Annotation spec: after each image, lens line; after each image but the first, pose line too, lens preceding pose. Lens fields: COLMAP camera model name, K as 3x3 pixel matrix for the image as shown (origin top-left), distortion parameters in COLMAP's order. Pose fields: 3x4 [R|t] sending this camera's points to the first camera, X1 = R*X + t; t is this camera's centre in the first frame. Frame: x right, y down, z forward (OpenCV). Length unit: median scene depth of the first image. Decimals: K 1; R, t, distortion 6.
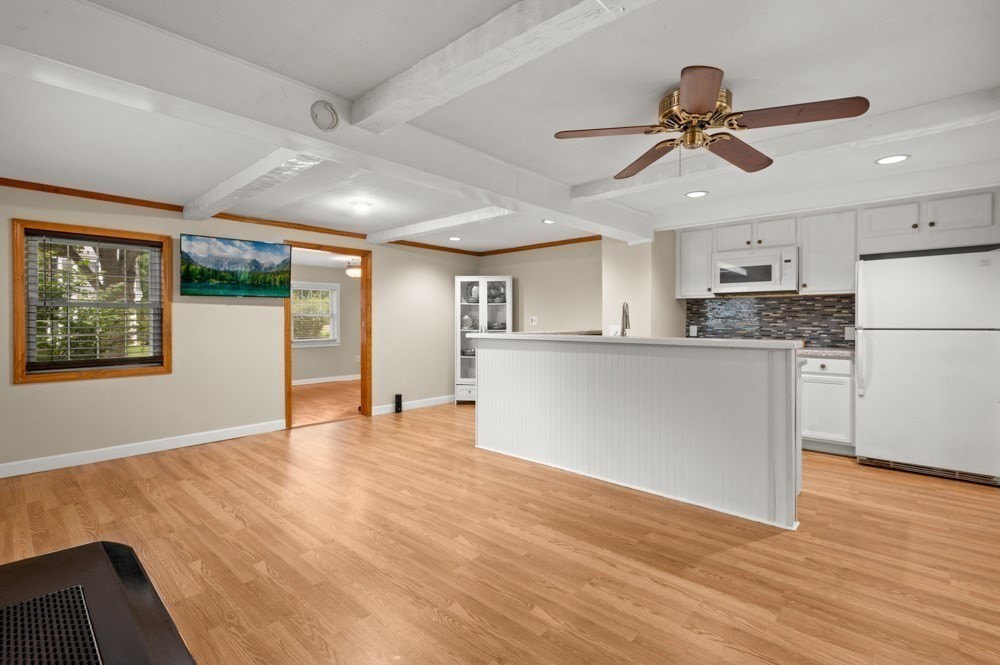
lens RADIAL K [[451.7, 0, 500.0], [0, 451.7, 332.5], [0, 0, 1]] dist [-0.000945, 0.000076]
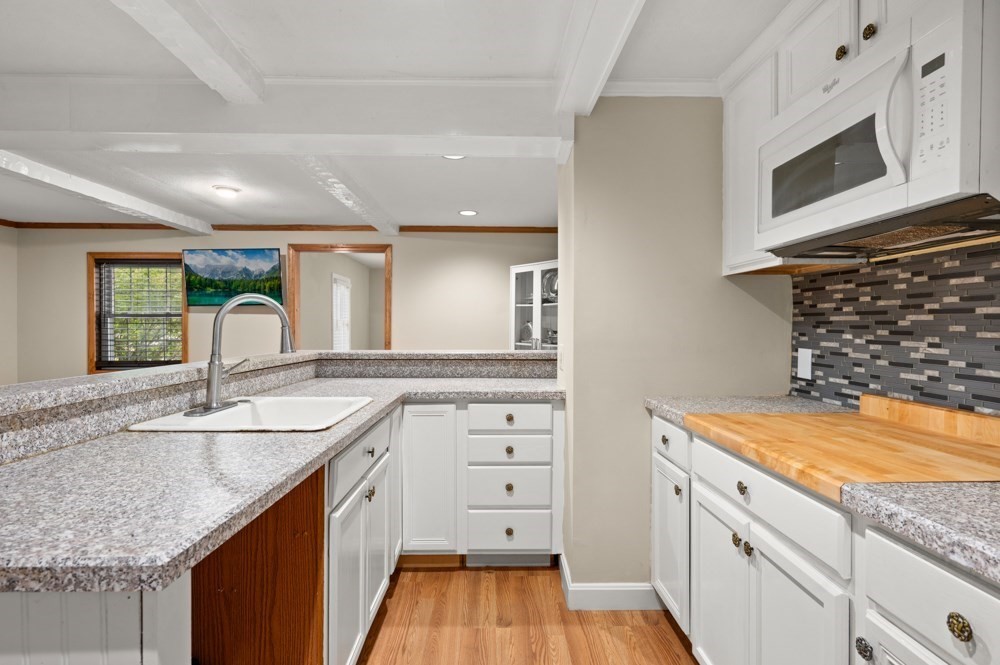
lens RADIAL K [[486.1, 0, 496.6], [0, 486.1, 334.9], [0, 0, 1]] dist [-0.002874, -0.000349]
pose [[0.677750, 0.018650, -0.735056, 0.691504], [-0.028986, 0.999579, -0.001364, -0.023519], [0.734721, 0.022231, 0.678005, 0.715710]]
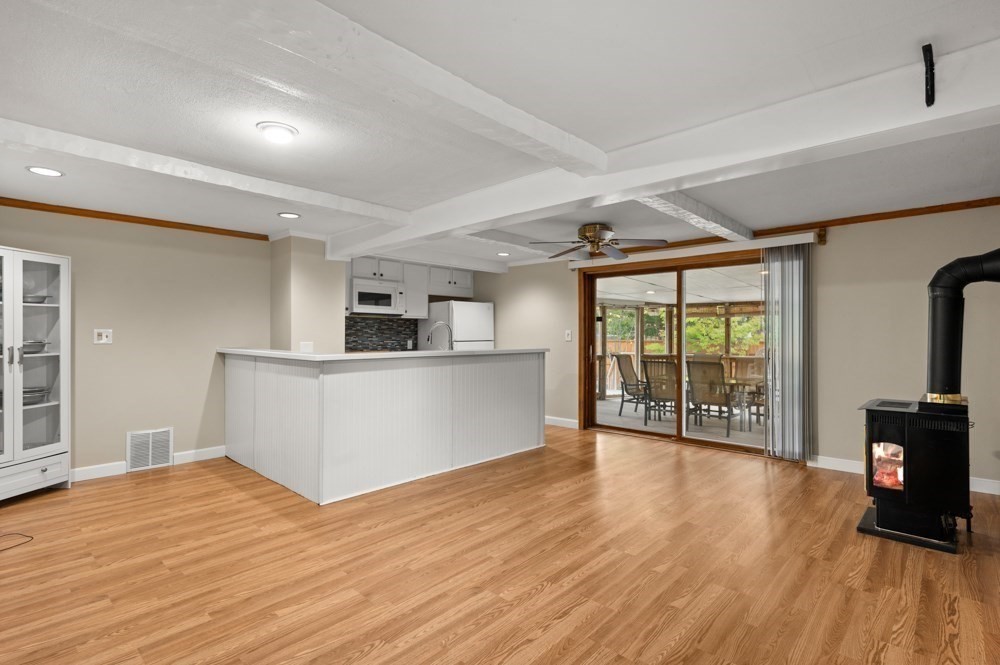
lens RADIAL K [[483.8, 0, 500.0], [0, 483.8, 332.5], [0, 0, 1]] dist [-0.002304, -0.000164]
pose [[0.024032, 0.004216, 0.999702, -0.864411], [0.023014, 0.999724, -0.004770, -0.024287], [-0.999446, 0.023121, 0.023929, 0.685284]]
